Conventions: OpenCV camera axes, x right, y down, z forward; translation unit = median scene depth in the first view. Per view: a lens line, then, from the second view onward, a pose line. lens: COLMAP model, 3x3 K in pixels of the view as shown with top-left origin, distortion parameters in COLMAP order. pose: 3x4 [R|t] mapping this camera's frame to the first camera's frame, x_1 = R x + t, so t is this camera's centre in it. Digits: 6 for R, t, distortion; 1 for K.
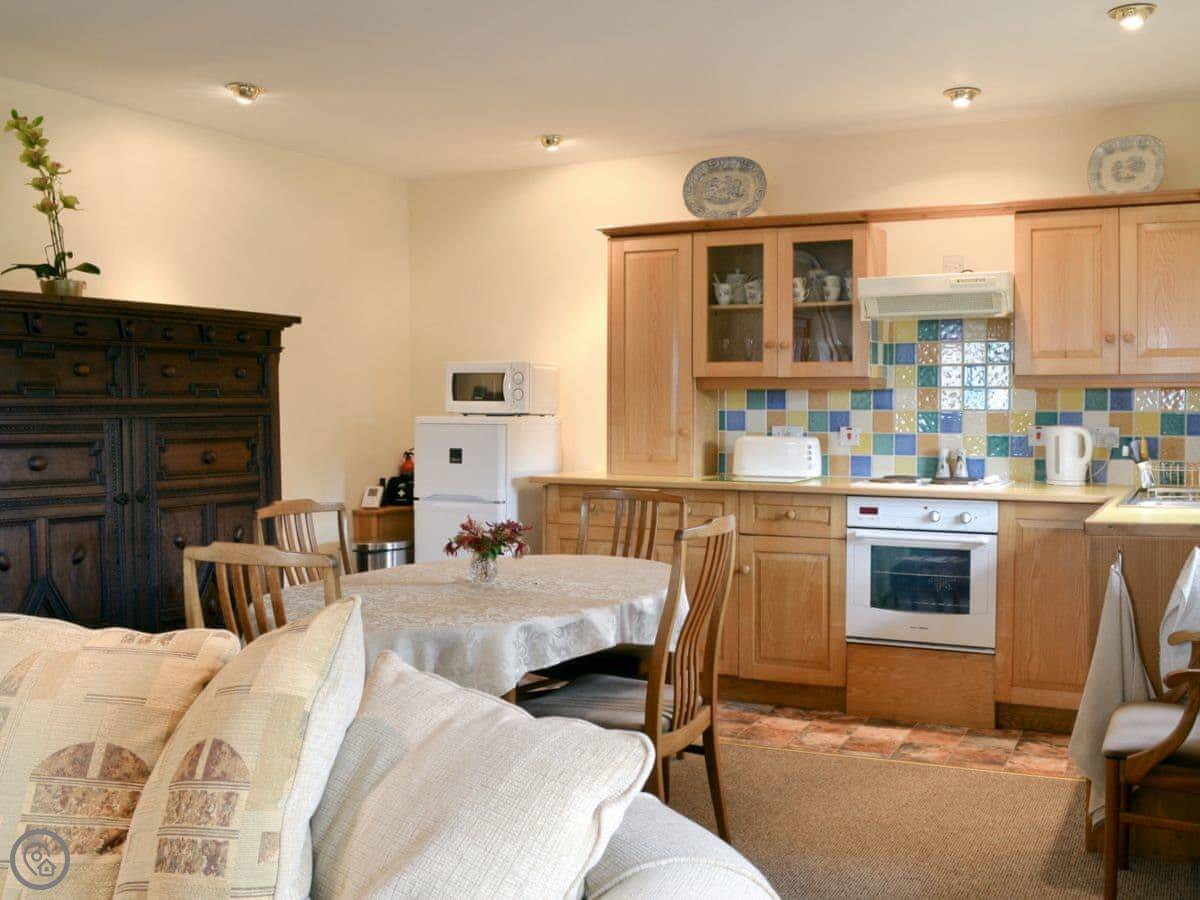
lens RADIAL K [[1353.8, 0, 600.0], [0, 1353.8, 450.0], [0, 0, 1]] dist [-0.001094, -0.026846]
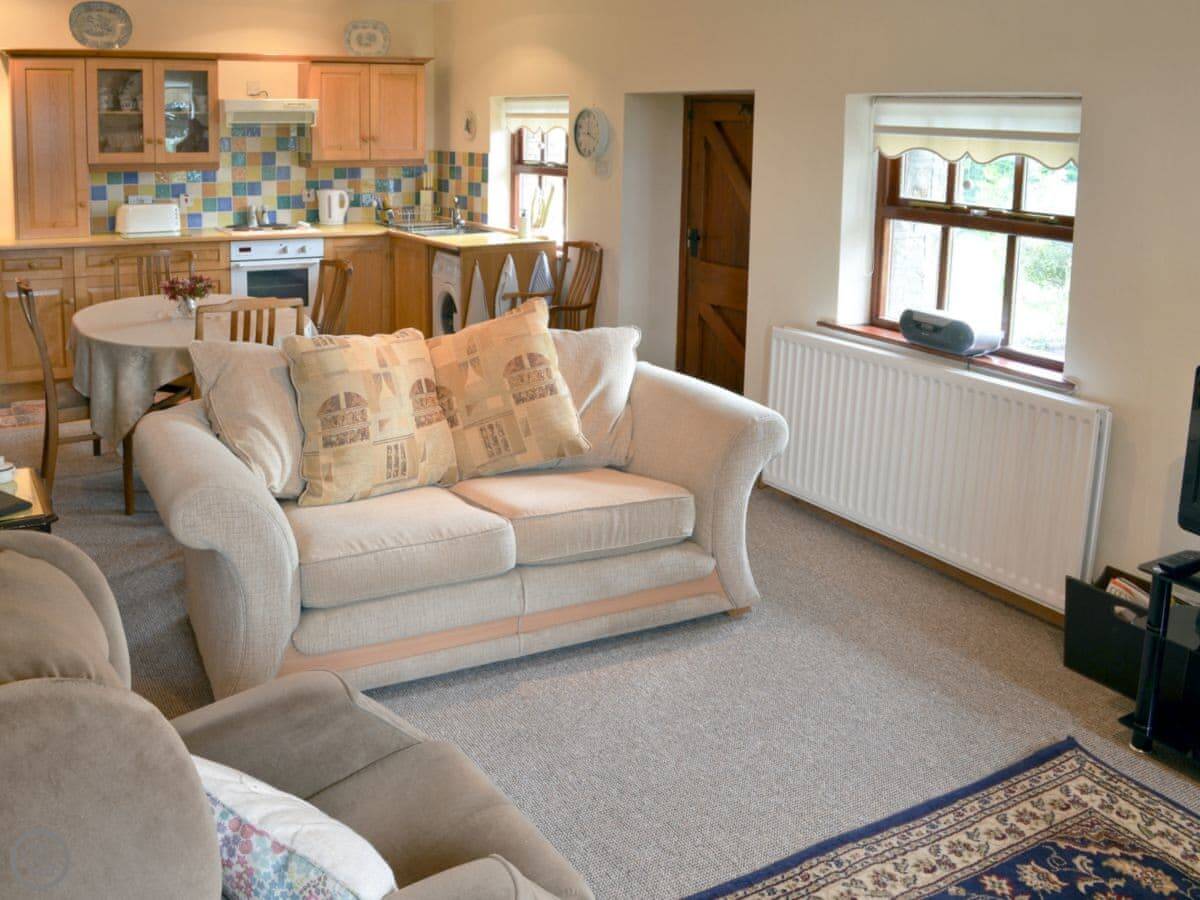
lens RADIAL K [[1353.8, 0, 600.0], [0, 1353.8, 450.0], [0, 0, 1]] dist [-0.001094, -0.026846]
pose [[0.573159, -0.204086, 0.793623, -0.858268], [0.025639, 0.972482, 0.231564, -0.082673], [-0.819043, -0.112376, 0.562619, -0.264363]]
